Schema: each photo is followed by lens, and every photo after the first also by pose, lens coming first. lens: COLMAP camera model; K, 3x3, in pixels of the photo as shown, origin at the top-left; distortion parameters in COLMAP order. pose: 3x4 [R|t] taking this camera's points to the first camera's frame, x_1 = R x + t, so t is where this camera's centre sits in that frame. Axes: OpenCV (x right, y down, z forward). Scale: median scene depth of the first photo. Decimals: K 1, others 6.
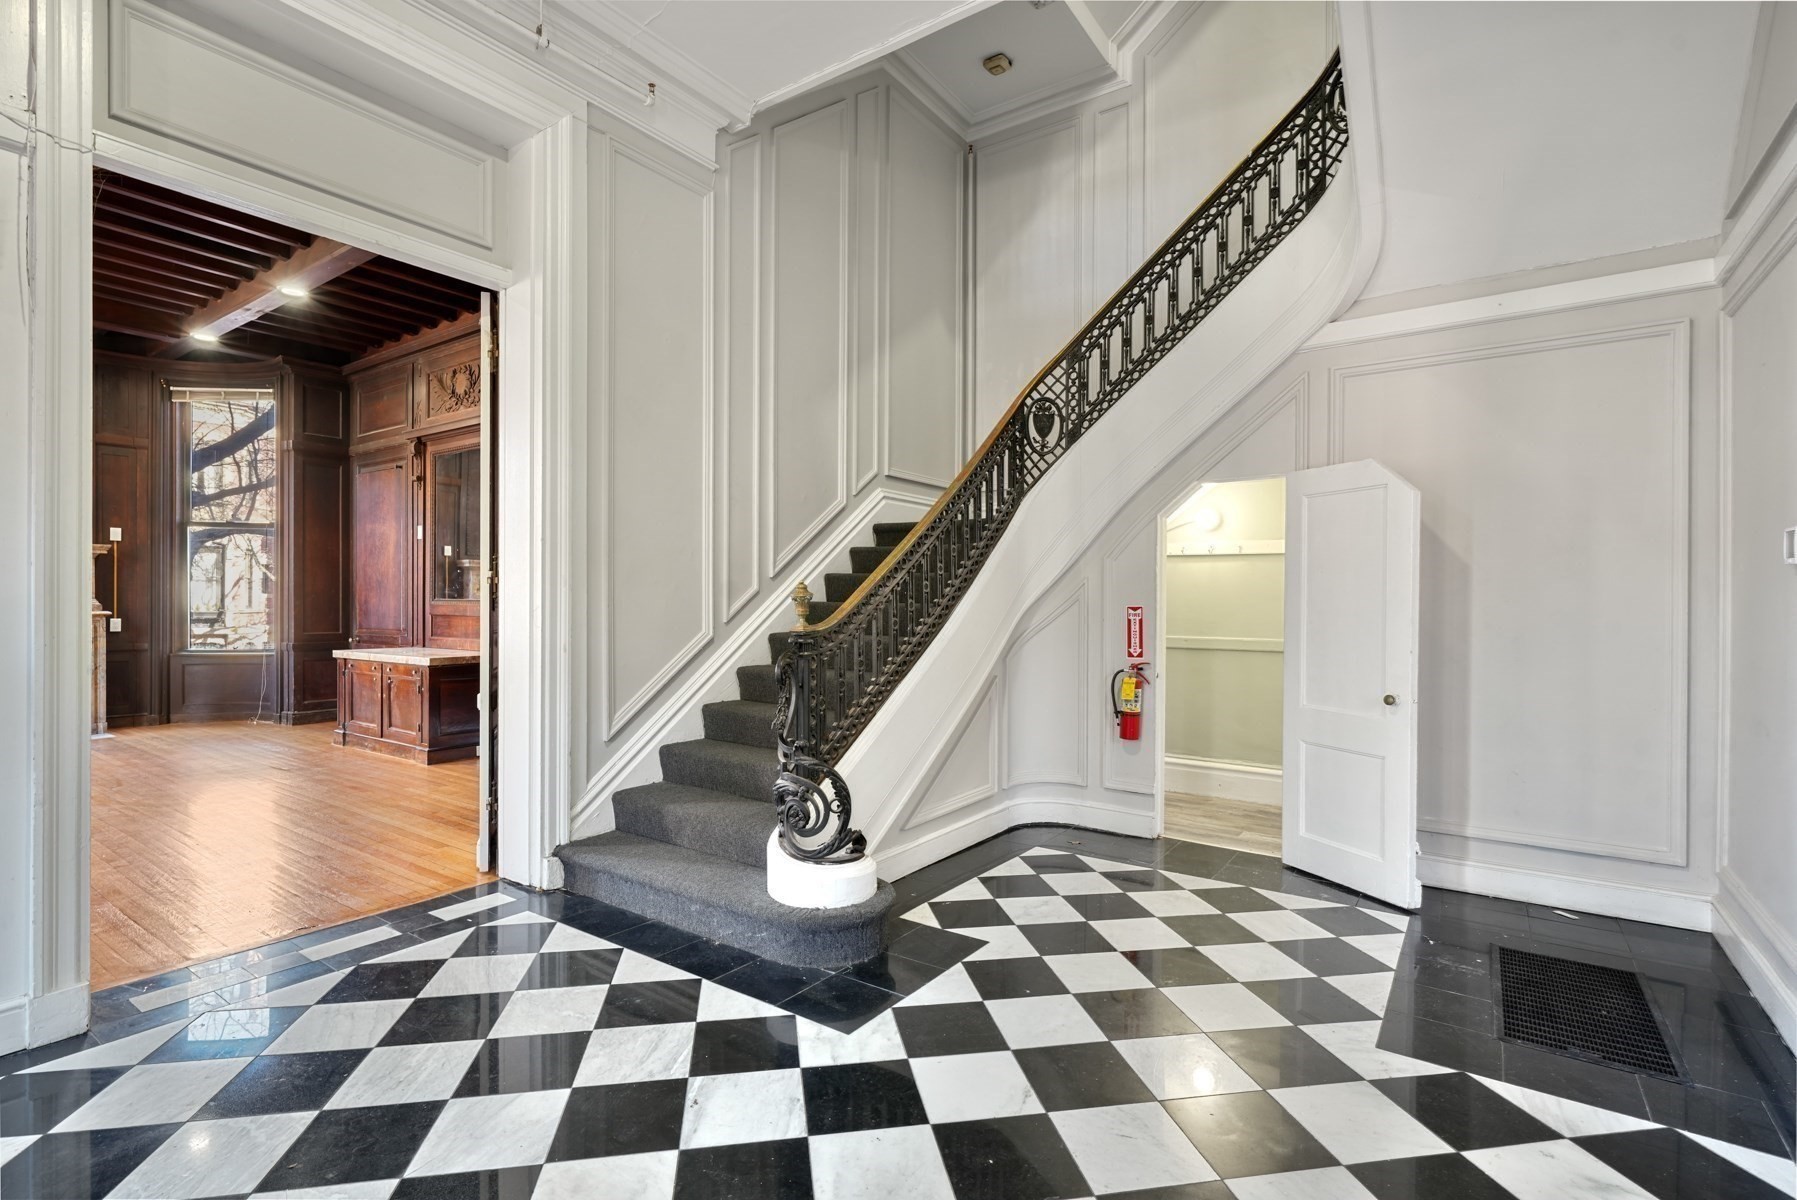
lens RADIAL K [[829.2, 0, 898.5], [0, 829.2, 600.0], [0, 0, 1]] dist [0.000793, 0.000293]
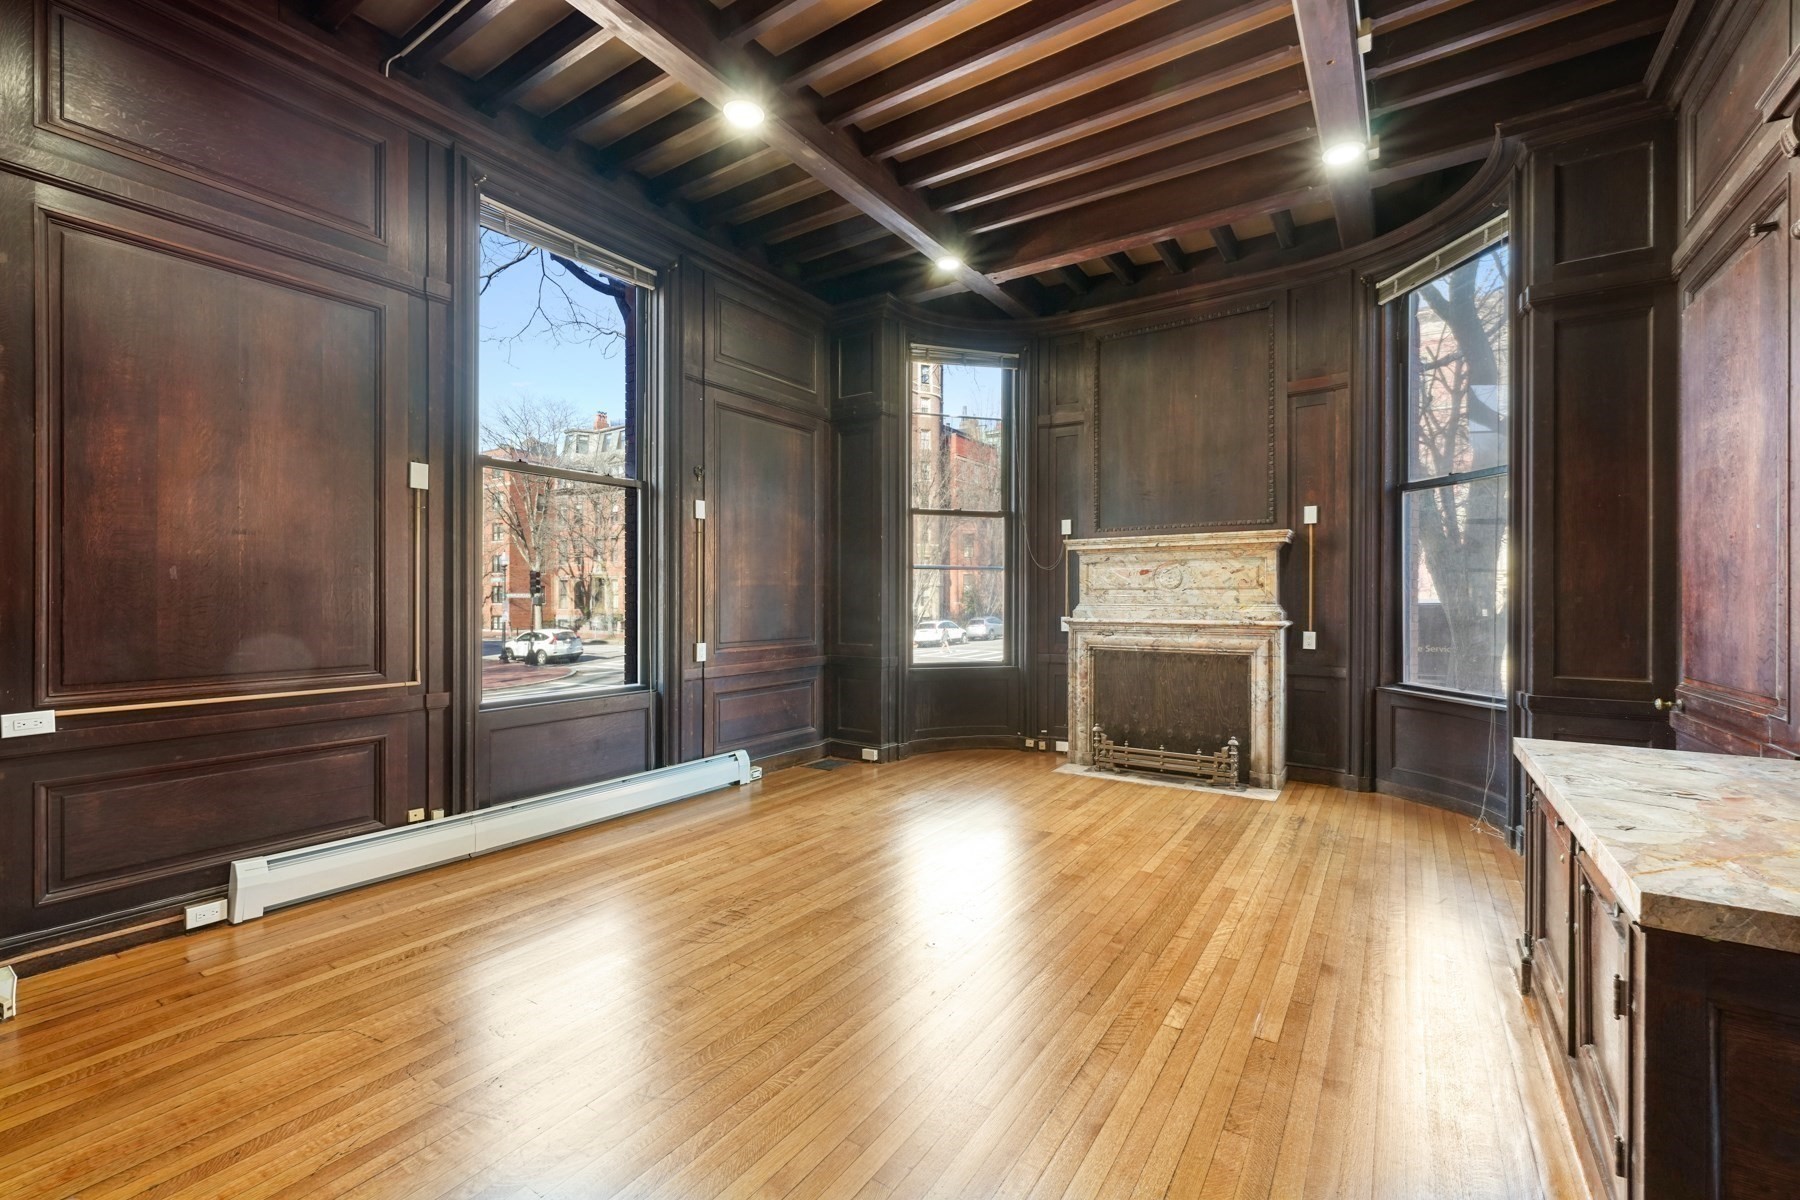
lens RADIAL K [[766.0, 0, 900.0], [0, 766.0, 600.0], [0, 0, 1]] dist [0.002343, 0.000179]
pose [[0.033039, -0.000490, -0.999454, -0.286184], [-0.005318, 0.999986, -0.000666, -0.002523], [0.999440, 0.005337, 0.033035, 0.612648]]
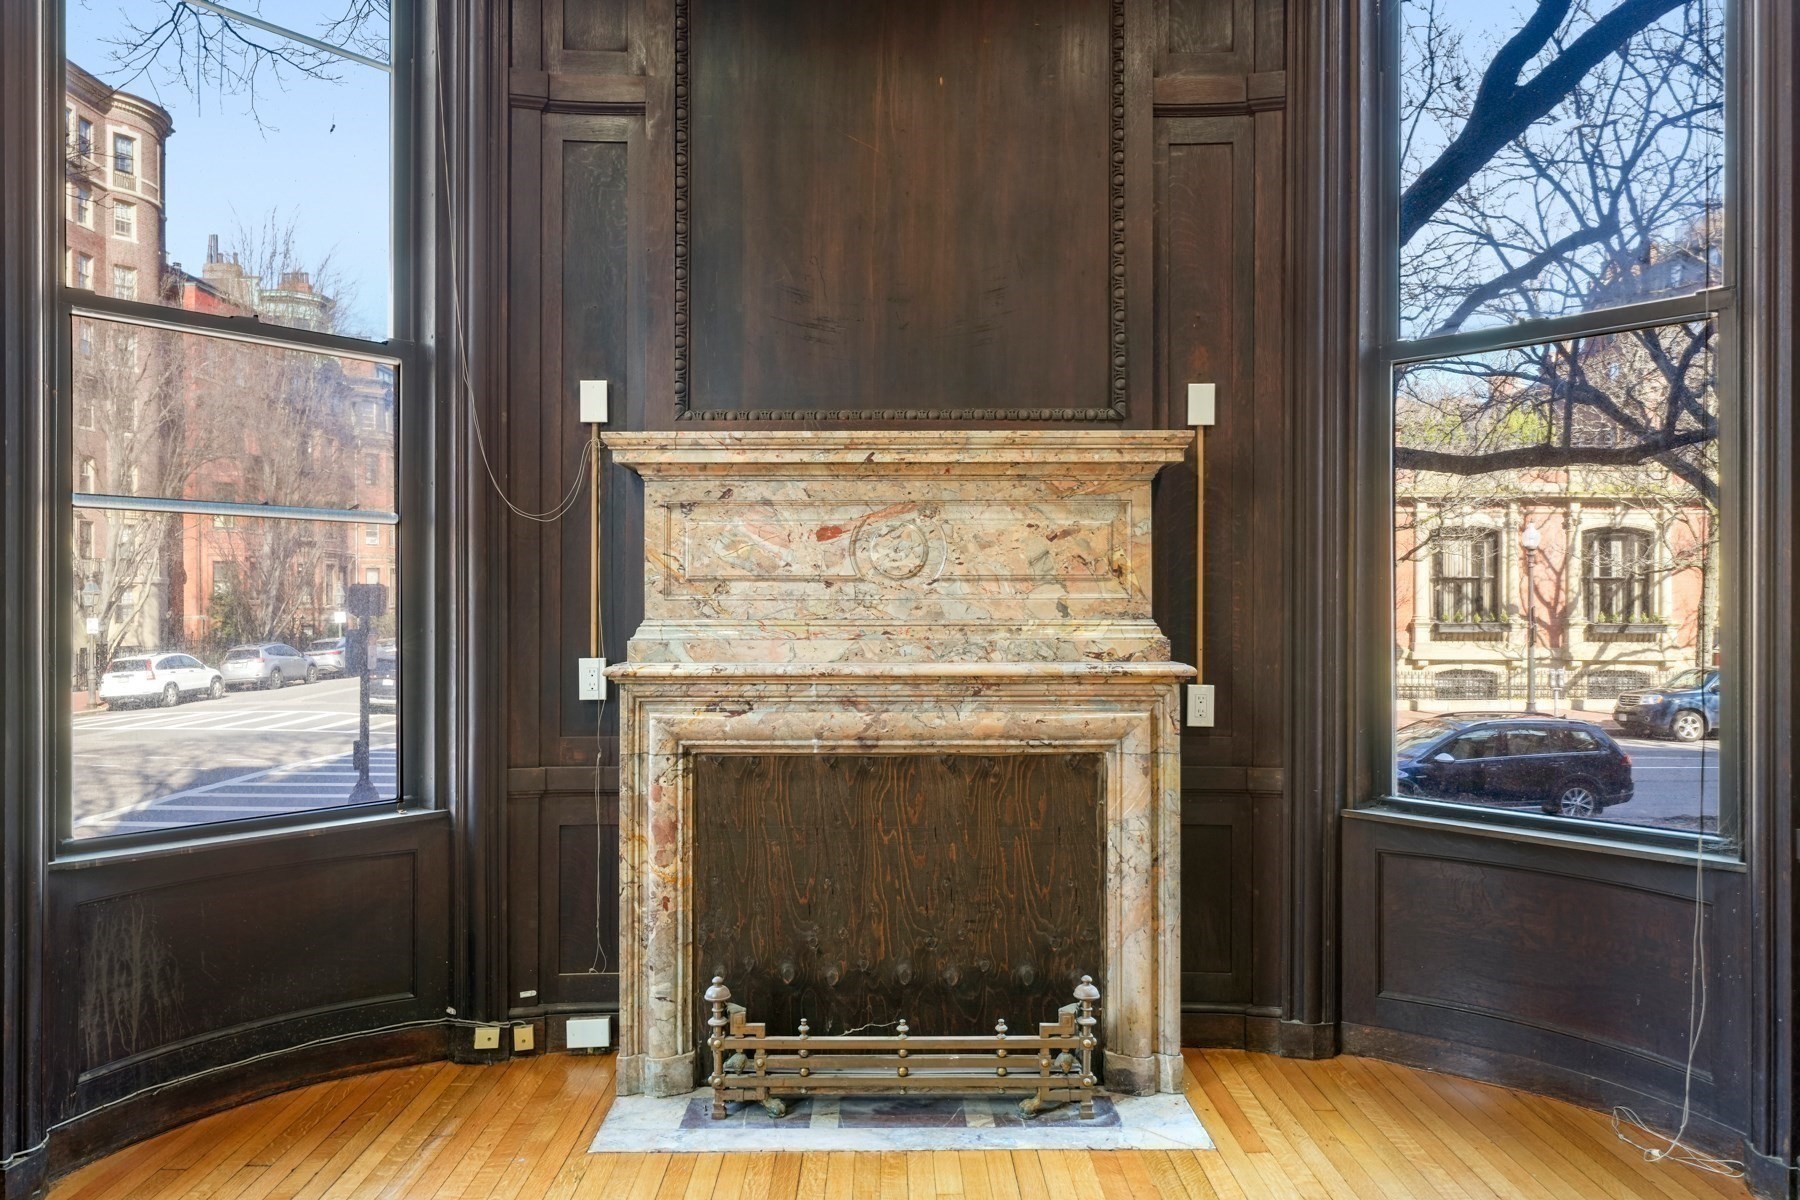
lens RADIAL K [[1262.8, 0, 891.8], [0, 1262.8, 613.1], [0, 0, 1]] dist [-0.000233, 0.002176]
pose [[0.573655, 0.000450, -0.819097, -0.623400], [-0.001438, 0.999999, -0.000458, -0.002998], [0.819096, 0.001441, 0.573655, 0.636478]]
